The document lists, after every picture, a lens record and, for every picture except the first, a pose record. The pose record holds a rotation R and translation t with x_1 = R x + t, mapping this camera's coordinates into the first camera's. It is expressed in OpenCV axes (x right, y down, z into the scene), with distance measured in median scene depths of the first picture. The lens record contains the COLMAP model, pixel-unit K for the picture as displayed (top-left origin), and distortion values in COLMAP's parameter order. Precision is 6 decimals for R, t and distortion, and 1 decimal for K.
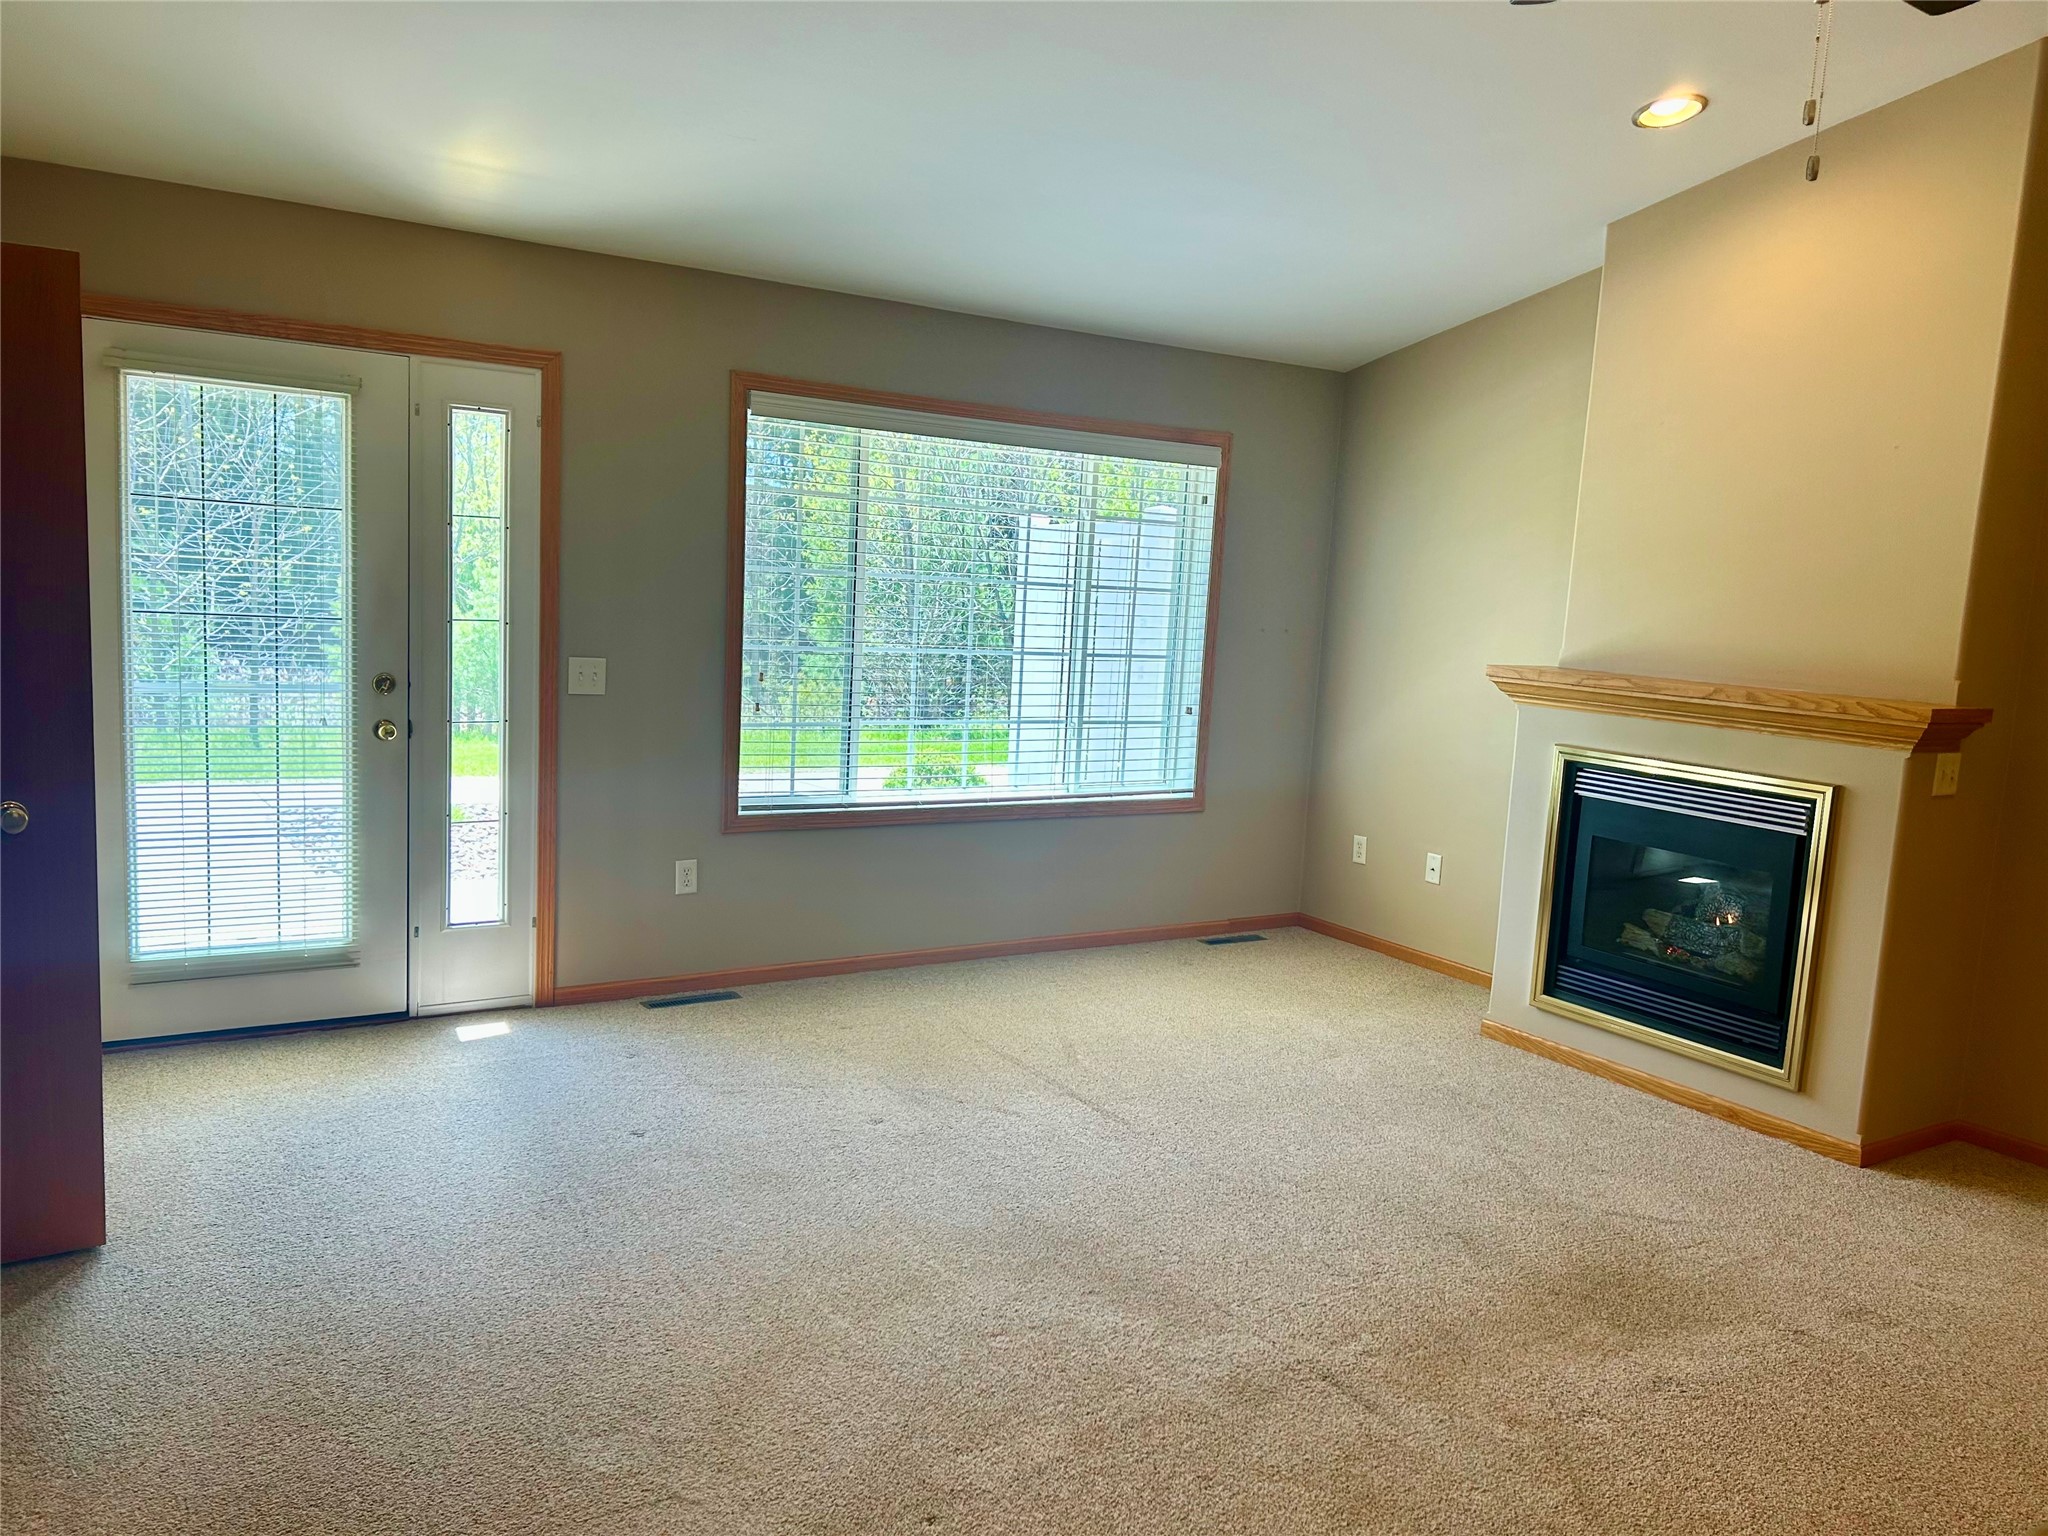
lens RADIAL K [[1514.3, 0, 1022.2], [0, 1514.3, 777.6], [0, 0, 1]] dist [0.074426, -0.100586]
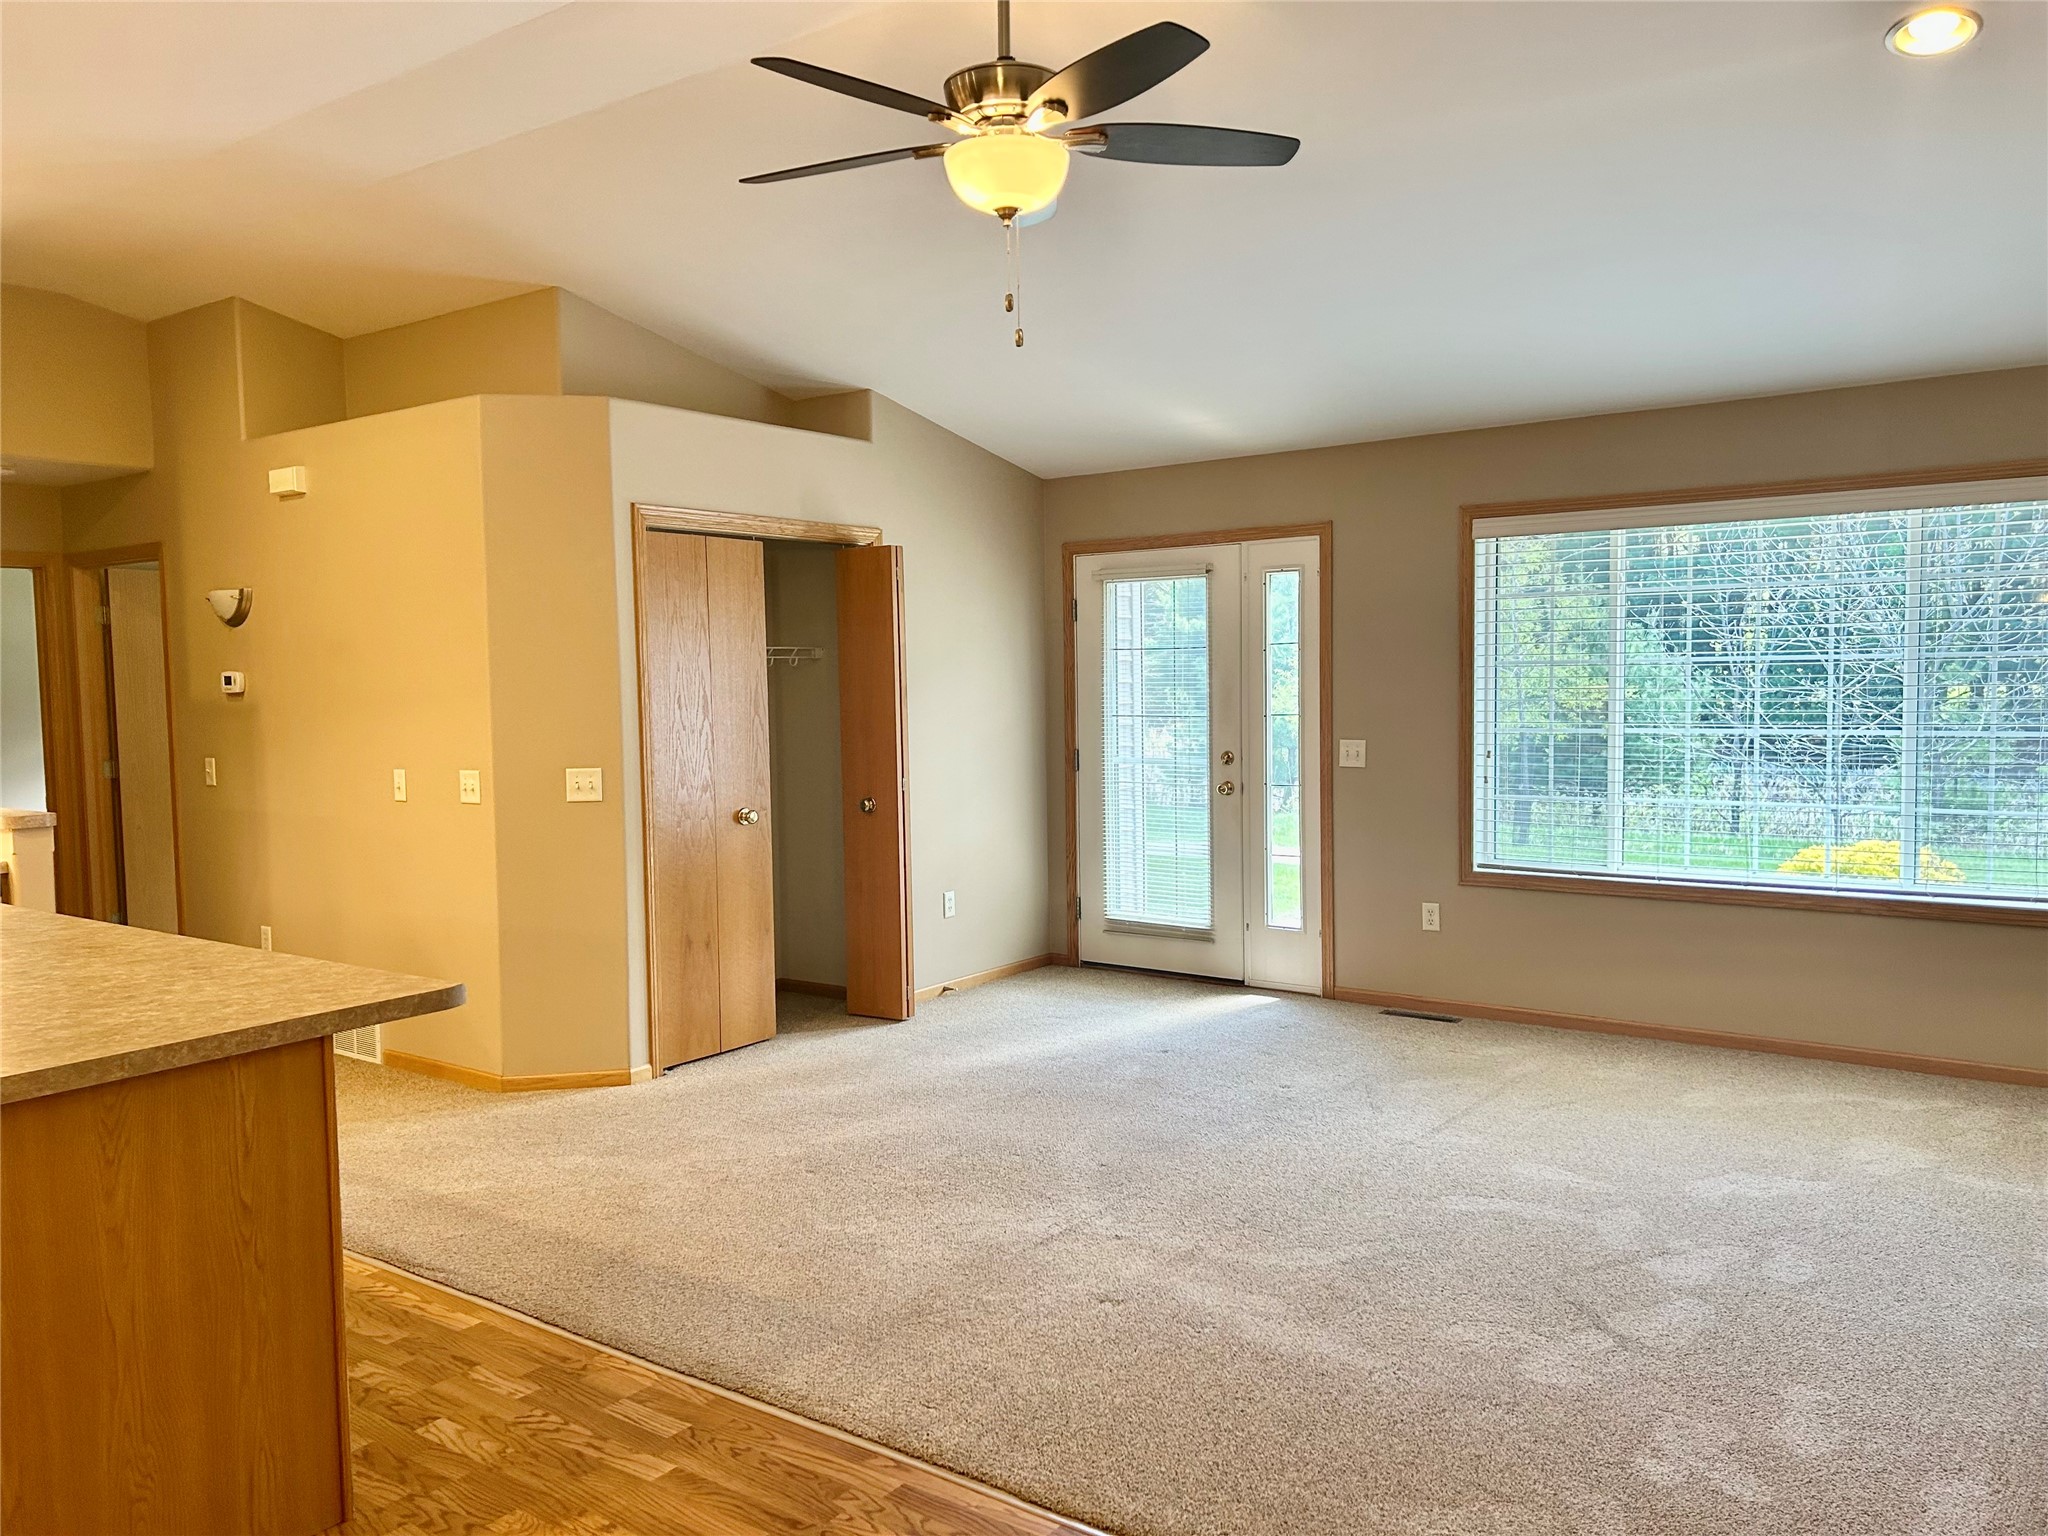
lens RADIAL K [[1514.3, 0, 1022.2], [0, 1514.3, 777.6], [0, 0, 1]] dist [0.074426, -0.100586]
pose [[0.348962, 0.003395, -0.937131, 0.870295], [-0.088164, 0.995677, -0.029223, 0.019418], [0.932981, 0.092820, 0.347752, 0.267444]]
